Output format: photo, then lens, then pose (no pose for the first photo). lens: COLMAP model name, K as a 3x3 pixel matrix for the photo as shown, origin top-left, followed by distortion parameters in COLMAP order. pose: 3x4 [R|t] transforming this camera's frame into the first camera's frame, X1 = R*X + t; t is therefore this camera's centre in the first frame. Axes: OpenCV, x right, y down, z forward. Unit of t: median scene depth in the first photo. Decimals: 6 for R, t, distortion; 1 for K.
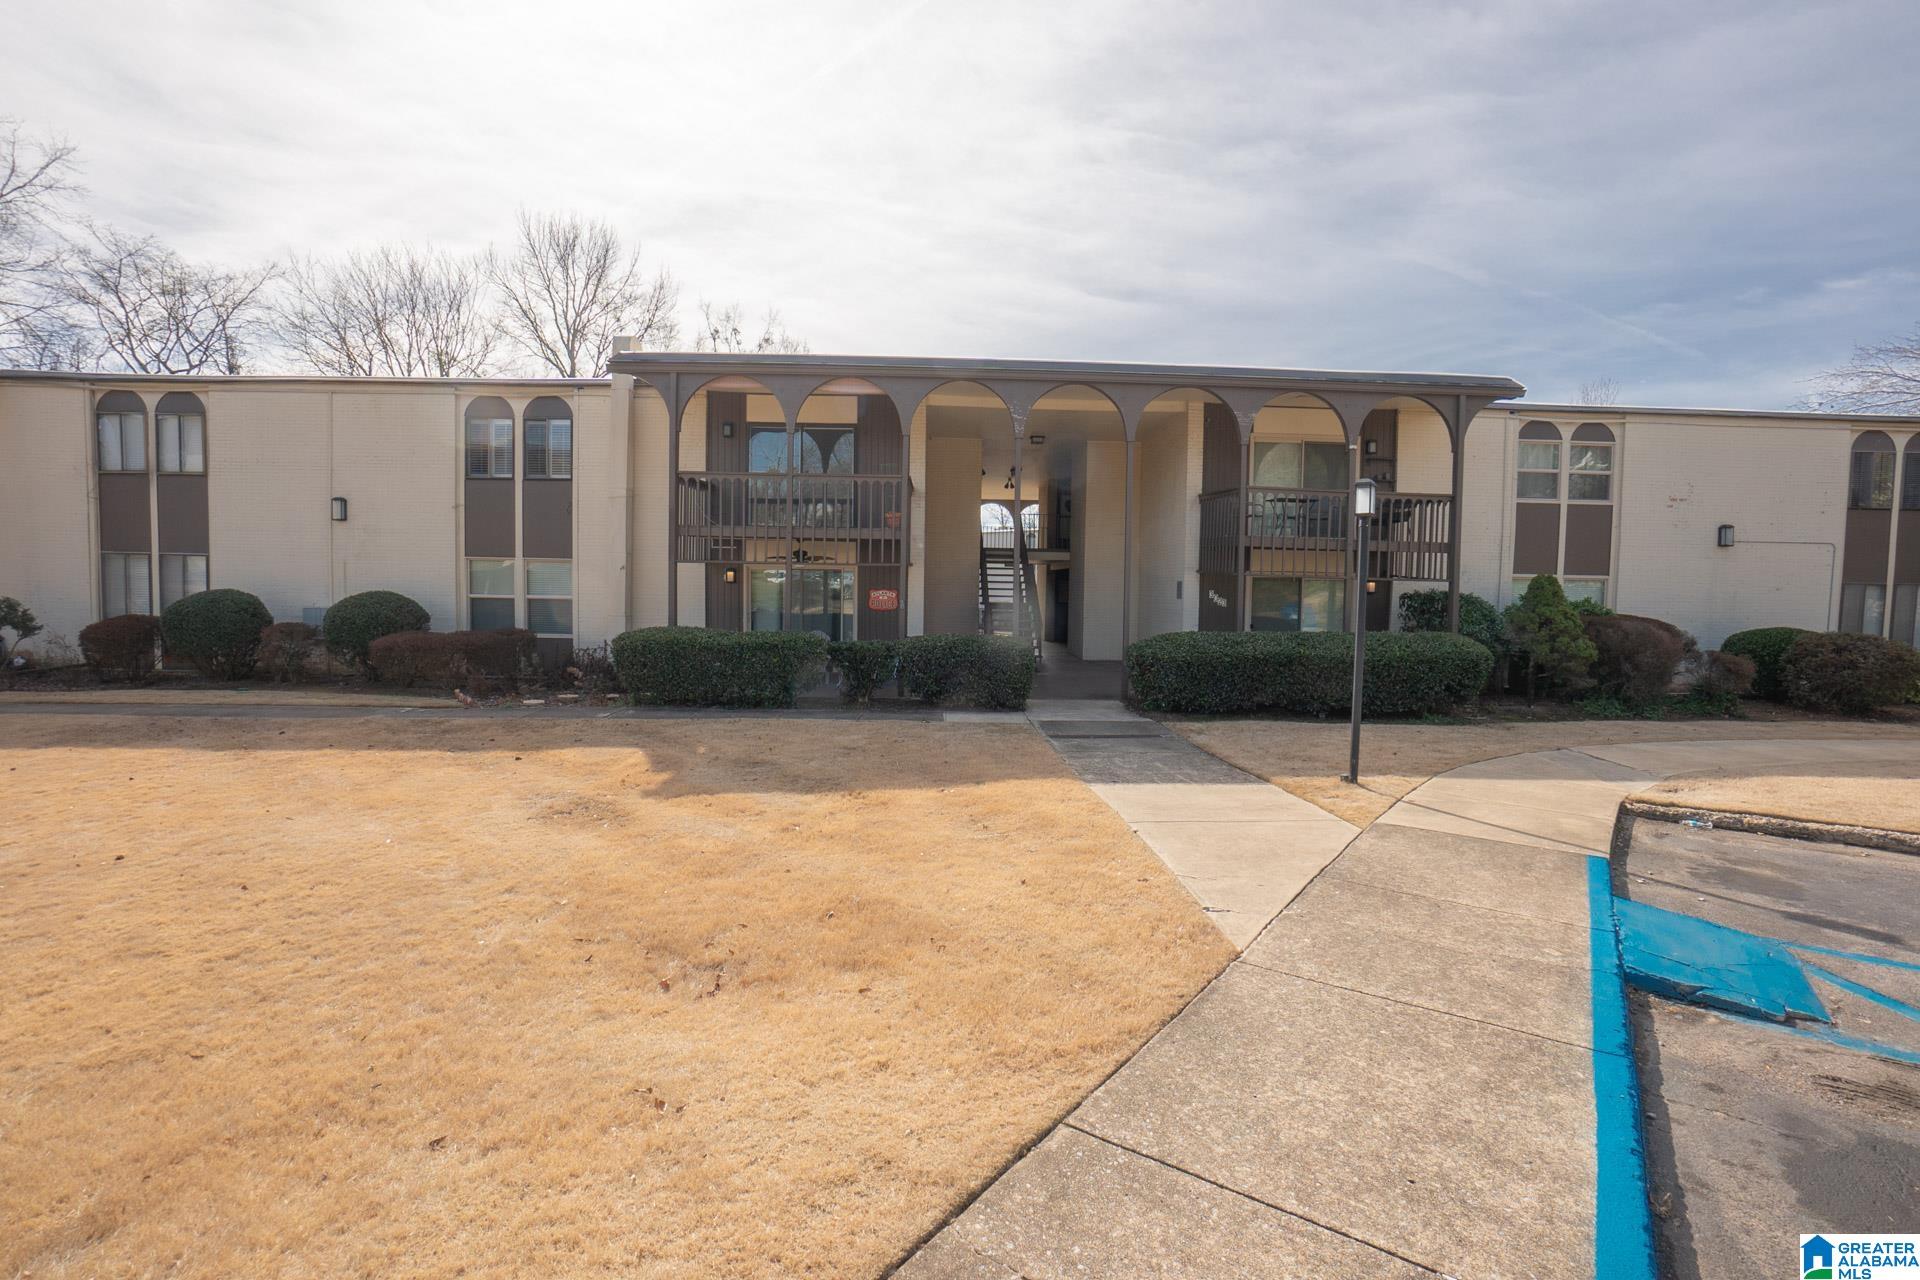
lens RADIAL K [[852.5, 0, 990.0], [0, 852.5, 641.7], [0, 0, 1]] dist [-0.000133, 0.000007]
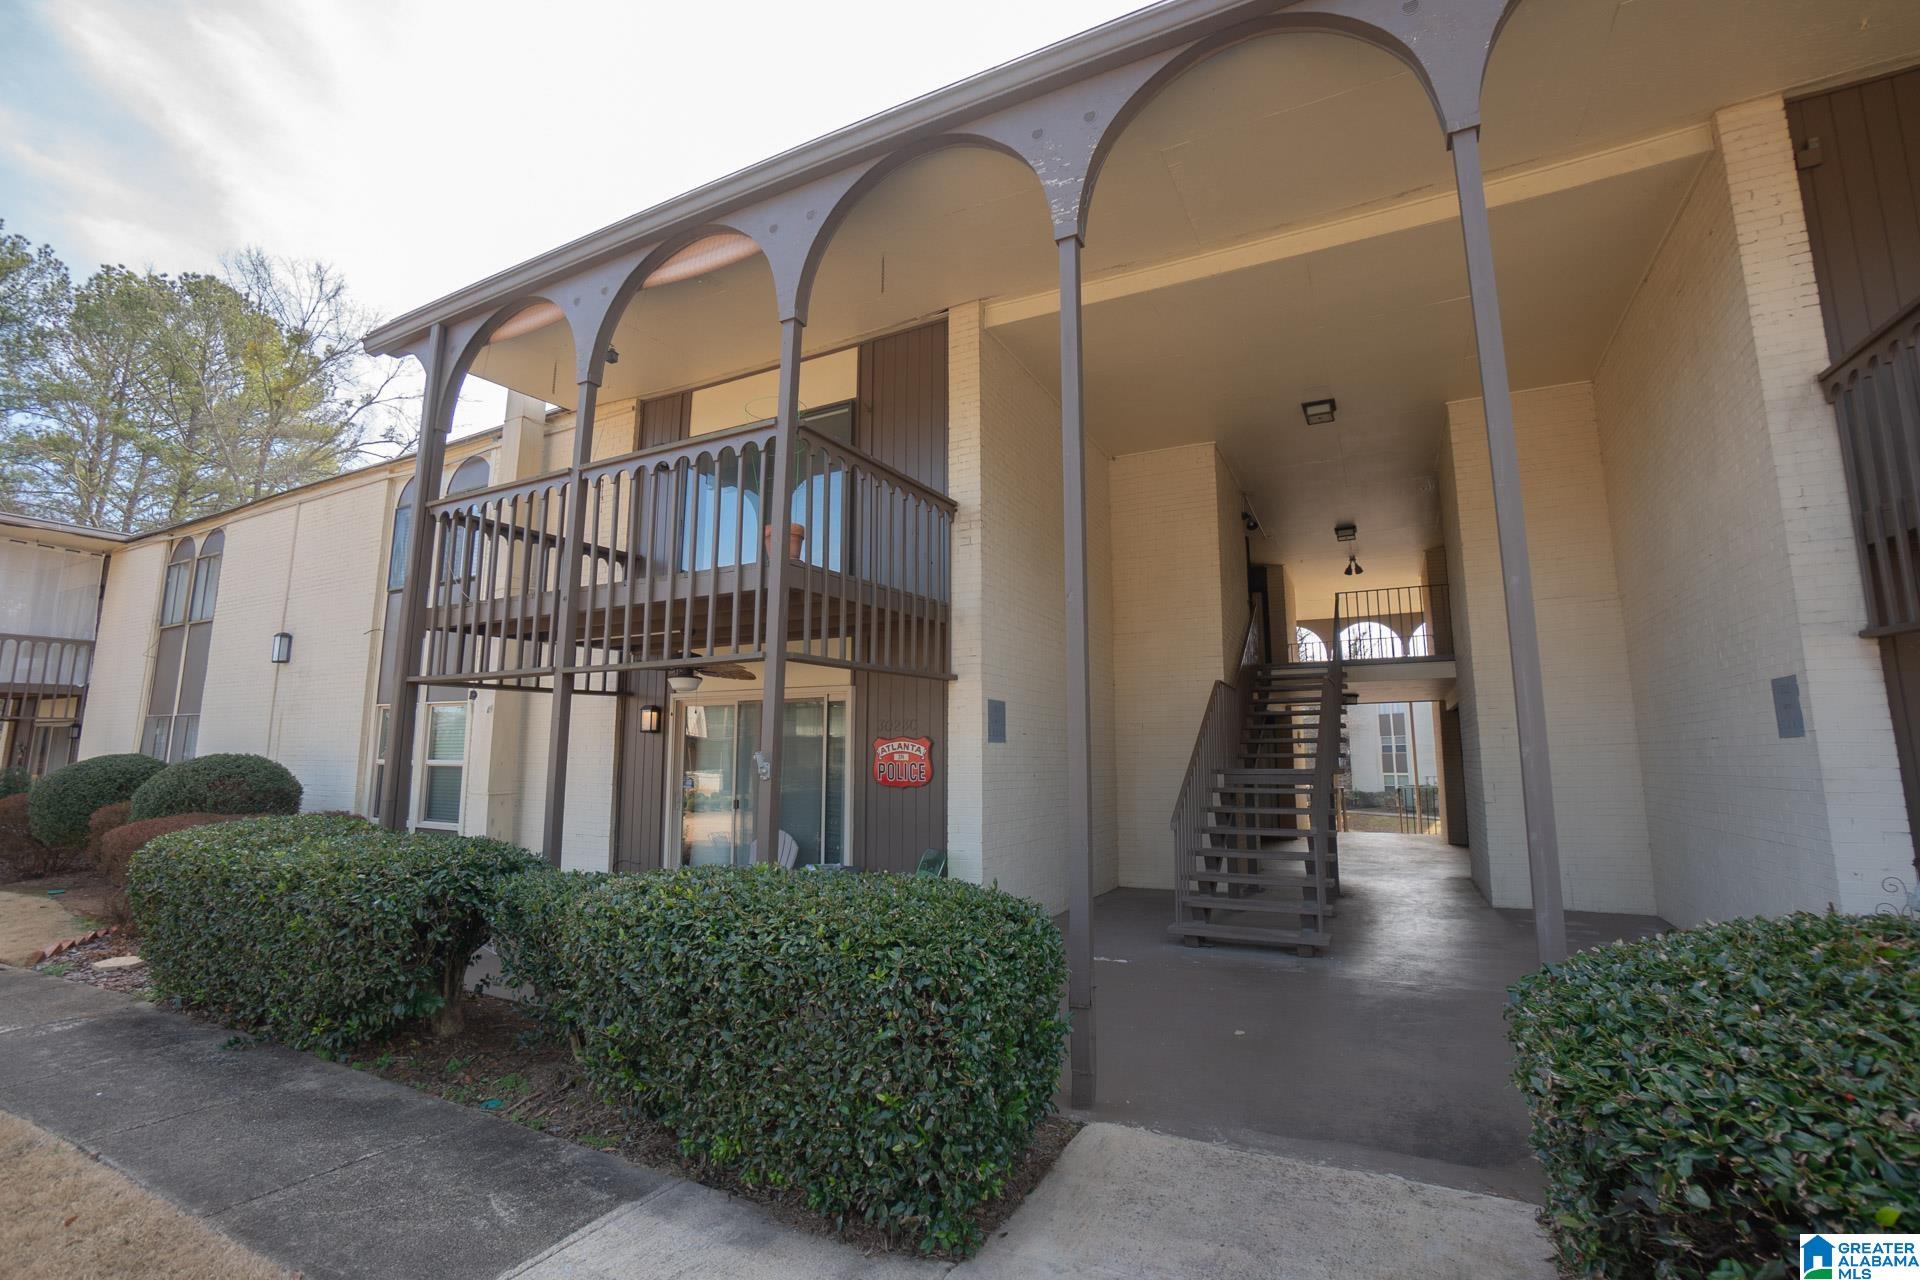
lens RADIAL K [[852.5, 0, 990.0], [0, 852.5, 641.7], [0, 0, 1]] dist [-0.000133, 0.000007]
pose [[0.878169, -0.077979, -0.471952, 0.130467], [-0.016094, 0.981248, -0.192074, -0.026065], [0.478080, 0.176269, 0.860447, 0.636624]]
